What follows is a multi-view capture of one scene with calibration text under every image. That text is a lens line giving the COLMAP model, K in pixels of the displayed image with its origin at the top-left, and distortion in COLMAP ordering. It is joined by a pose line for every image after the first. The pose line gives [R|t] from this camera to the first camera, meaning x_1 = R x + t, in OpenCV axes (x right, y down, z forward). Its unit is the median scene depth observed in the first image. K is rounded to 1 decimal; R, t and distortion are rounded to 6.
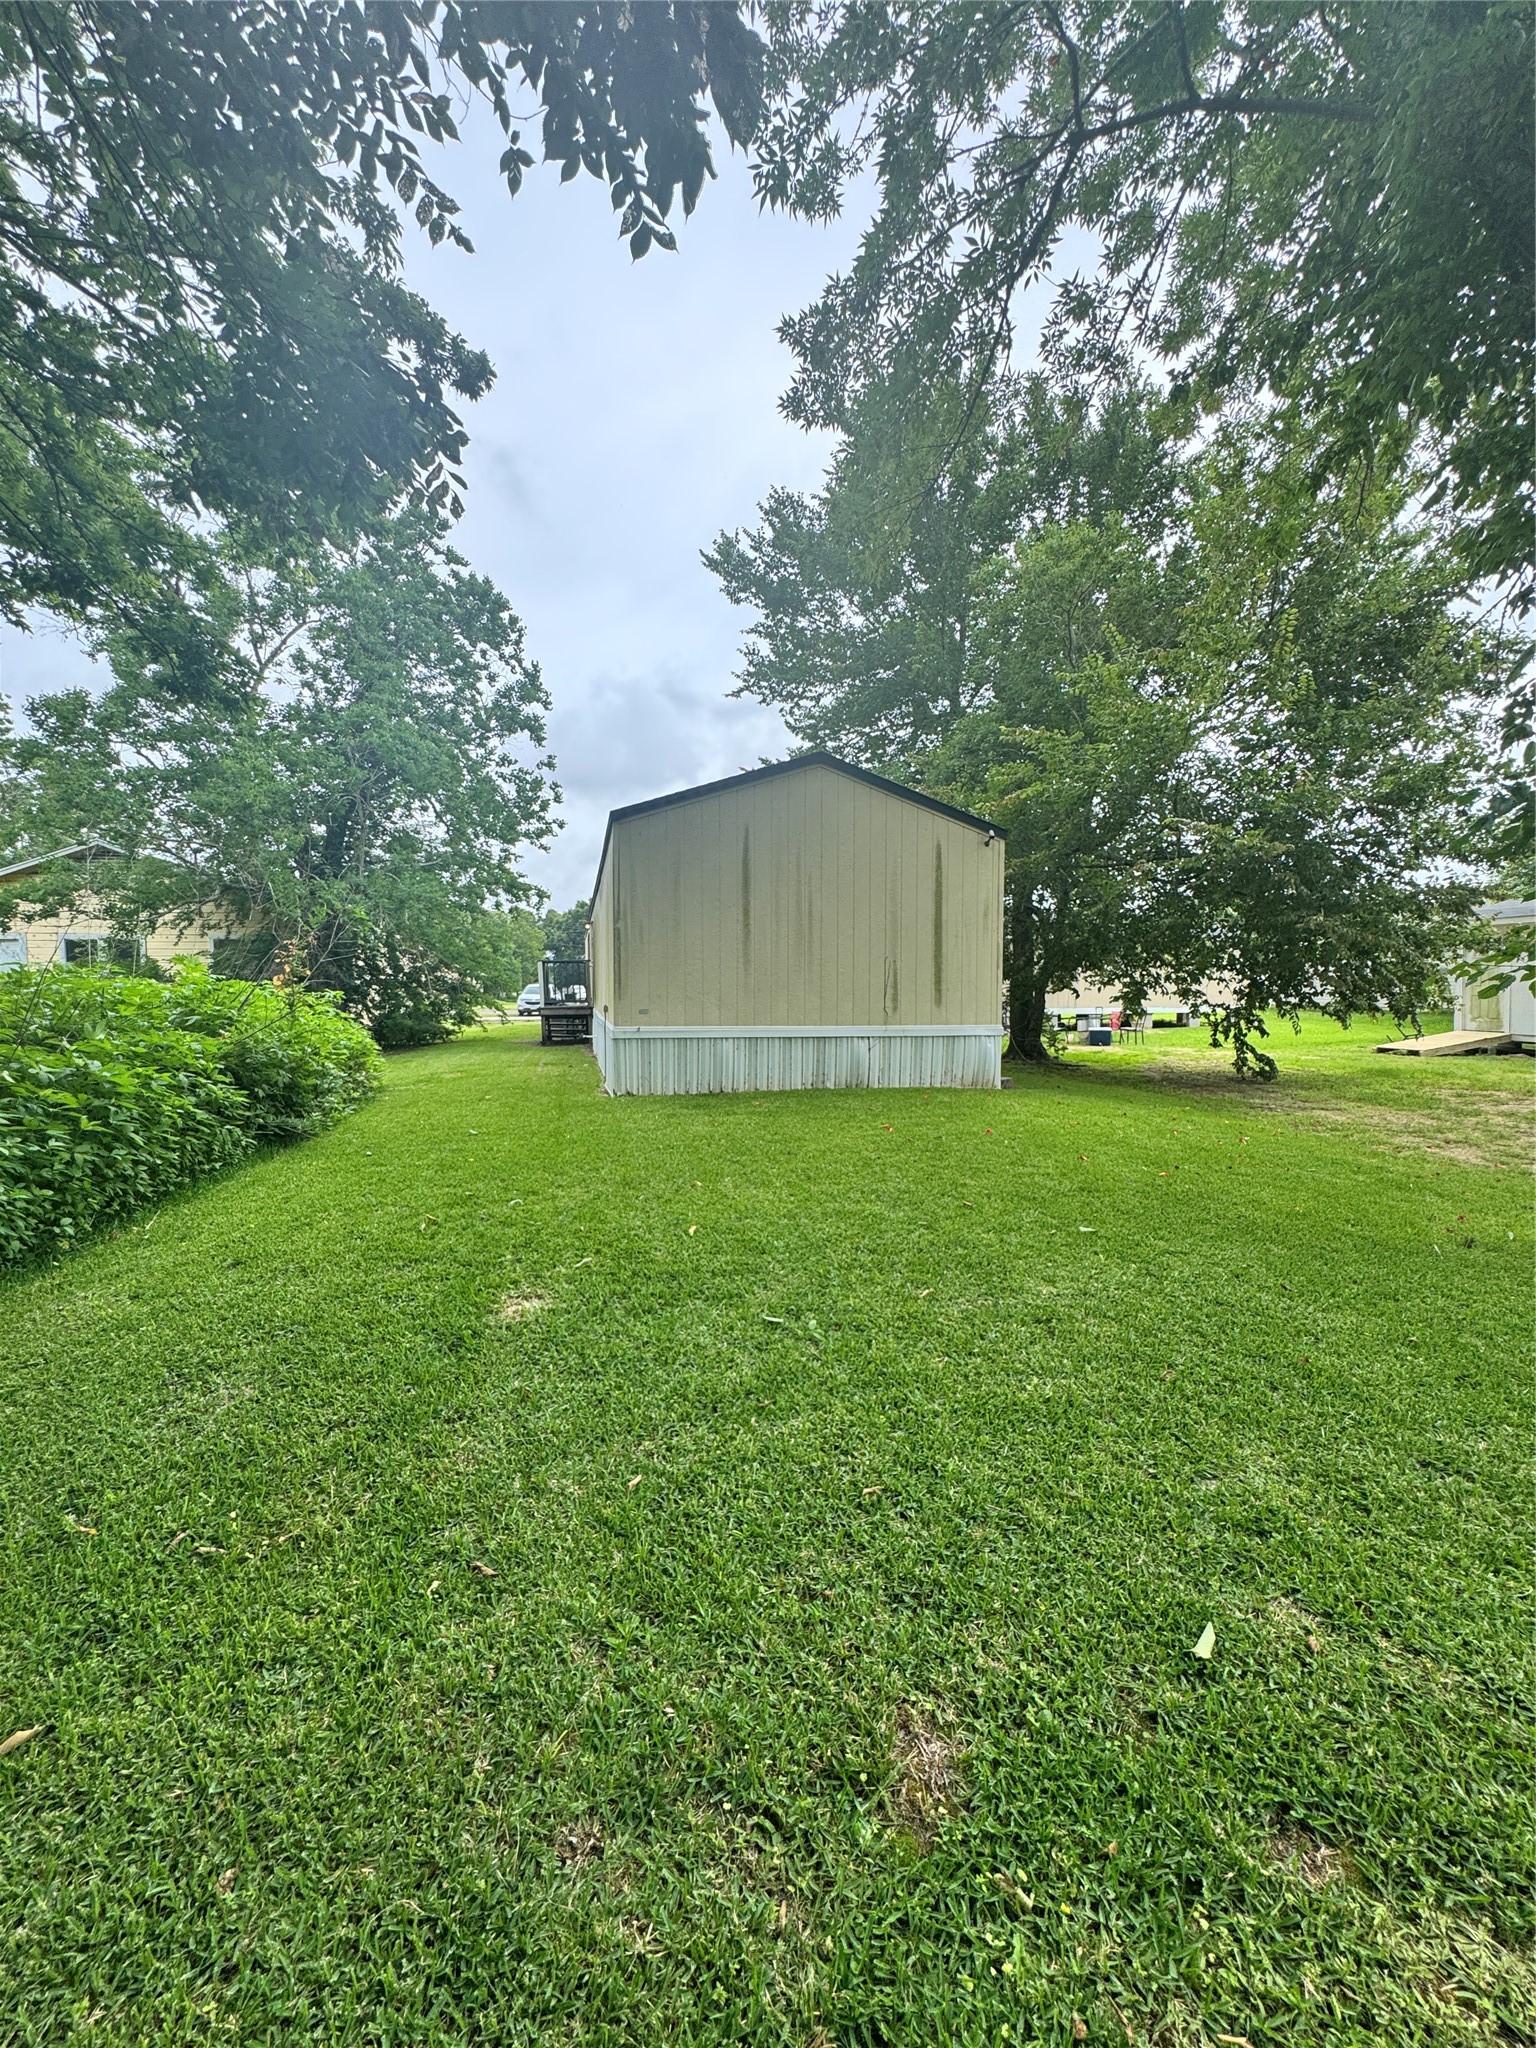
lens RADIAL K [[828.1, 0, 763.5], [0, 828.1, 989.6], [0, 0, 1]] dist [-0.000001, -0.000019]
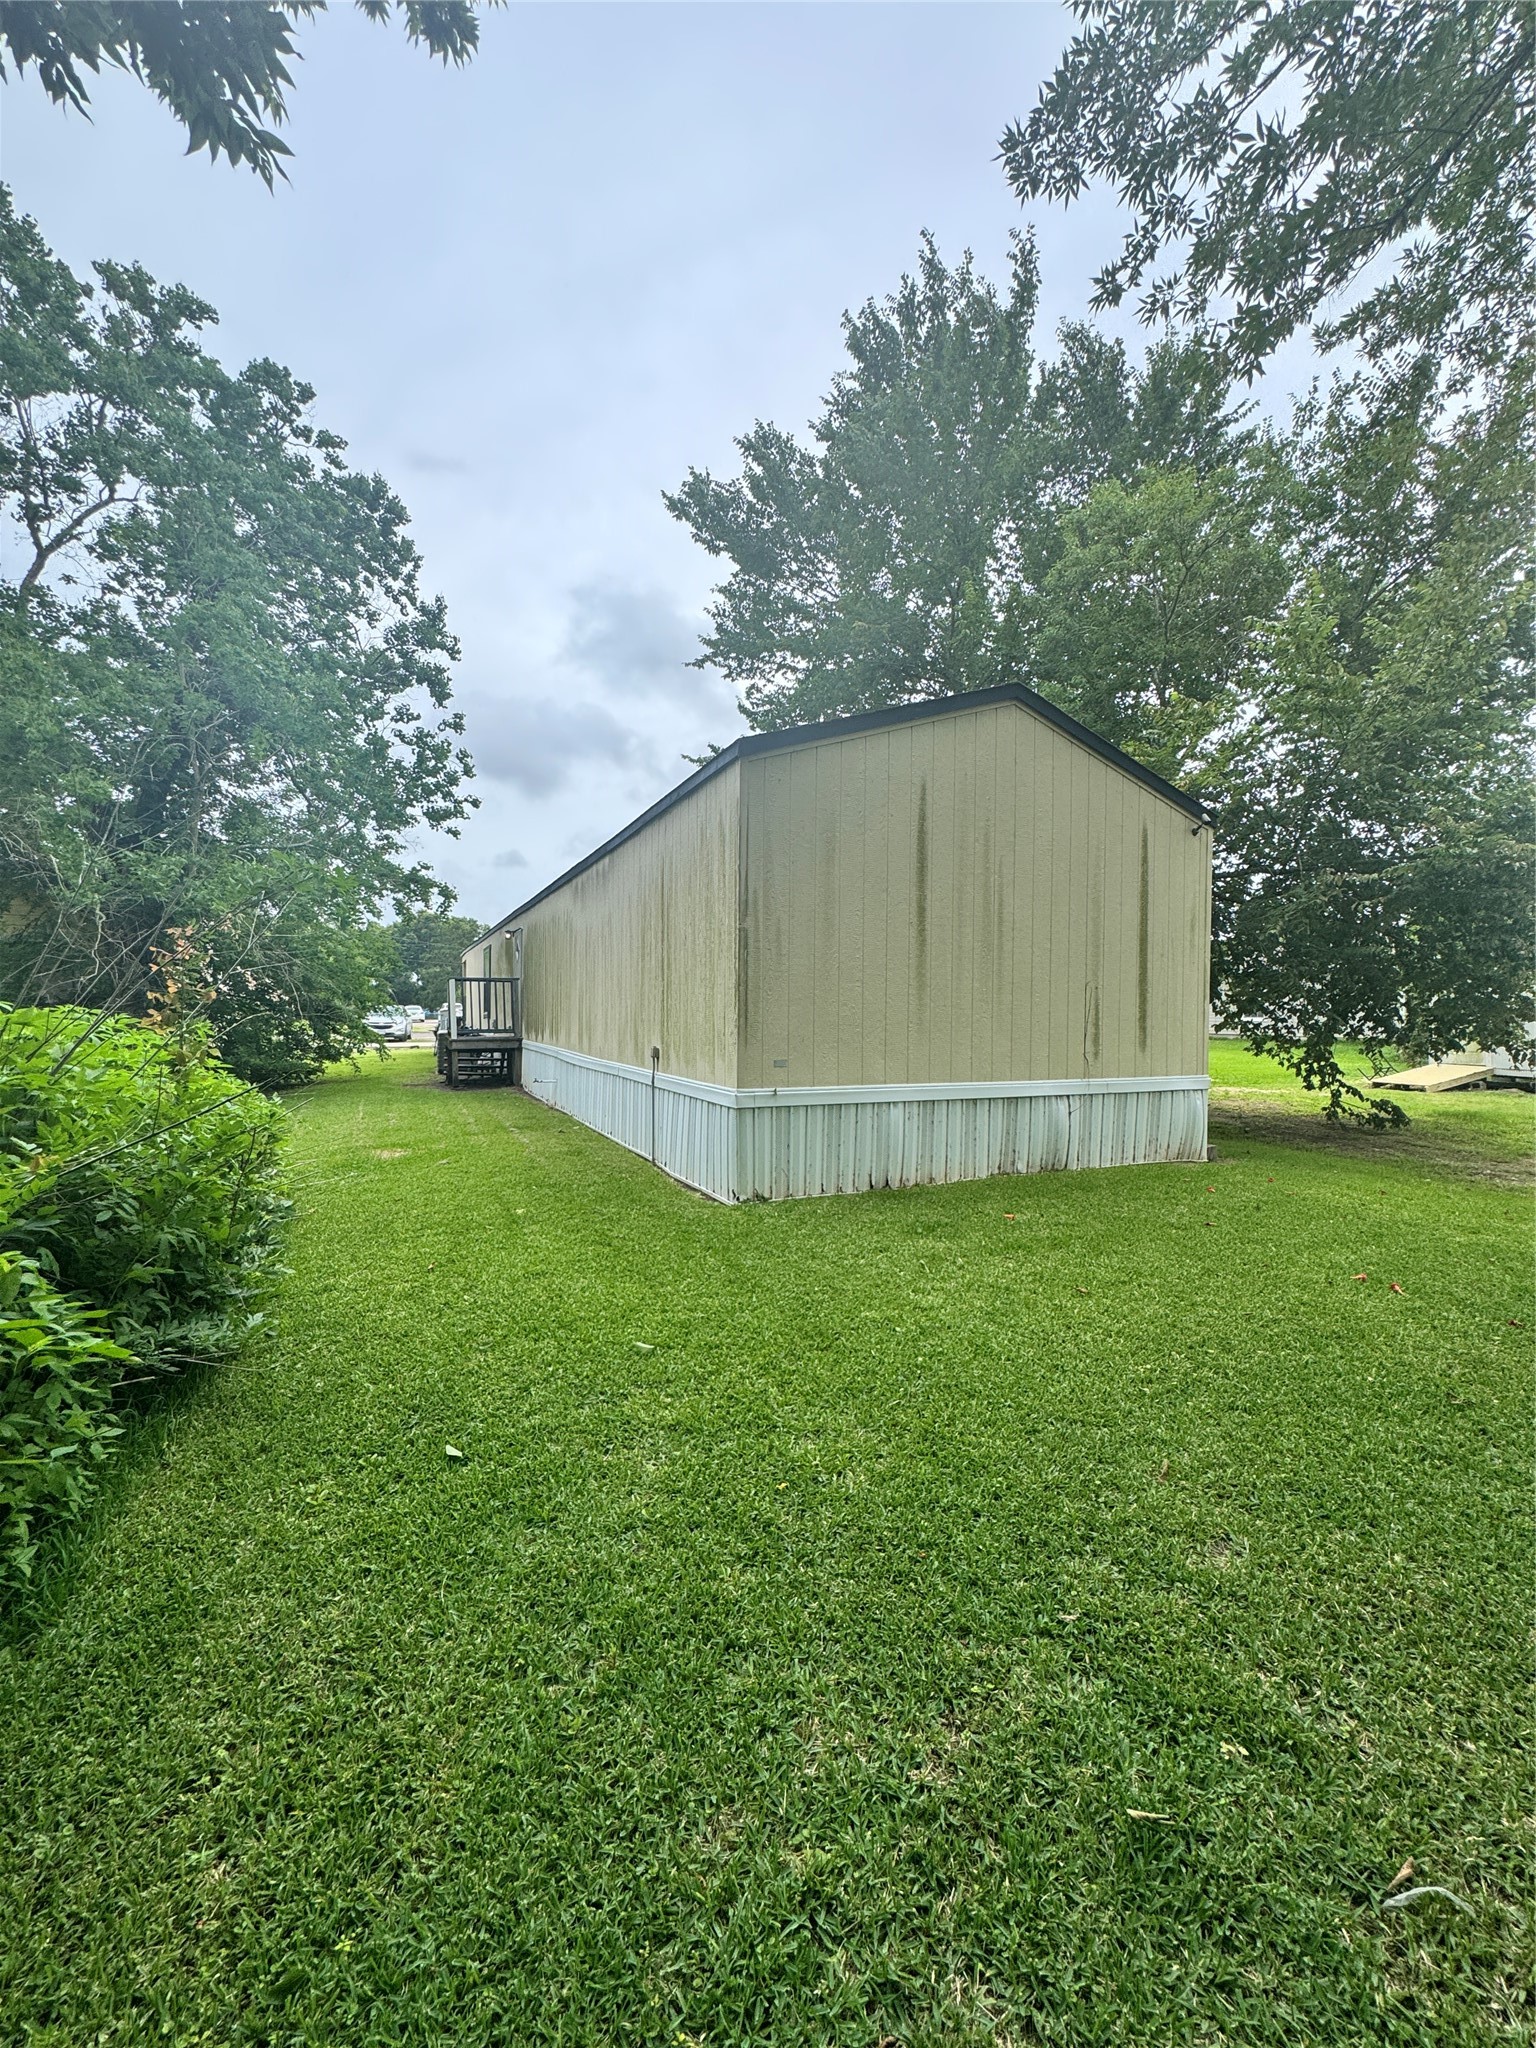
lens RADIAL K [[817.9, 0, 774.7], [0, 817.9, 987.0], [0, 0, 1]] dist [-0.003696, 0.000010]
pose [[0.975451, 0.014442, 0.219743, -0.141139], [-0.007961, 0.999508, -0.030352, -0.006051], [-0.220073, 0.027858, 0.975085, 0.198486]]
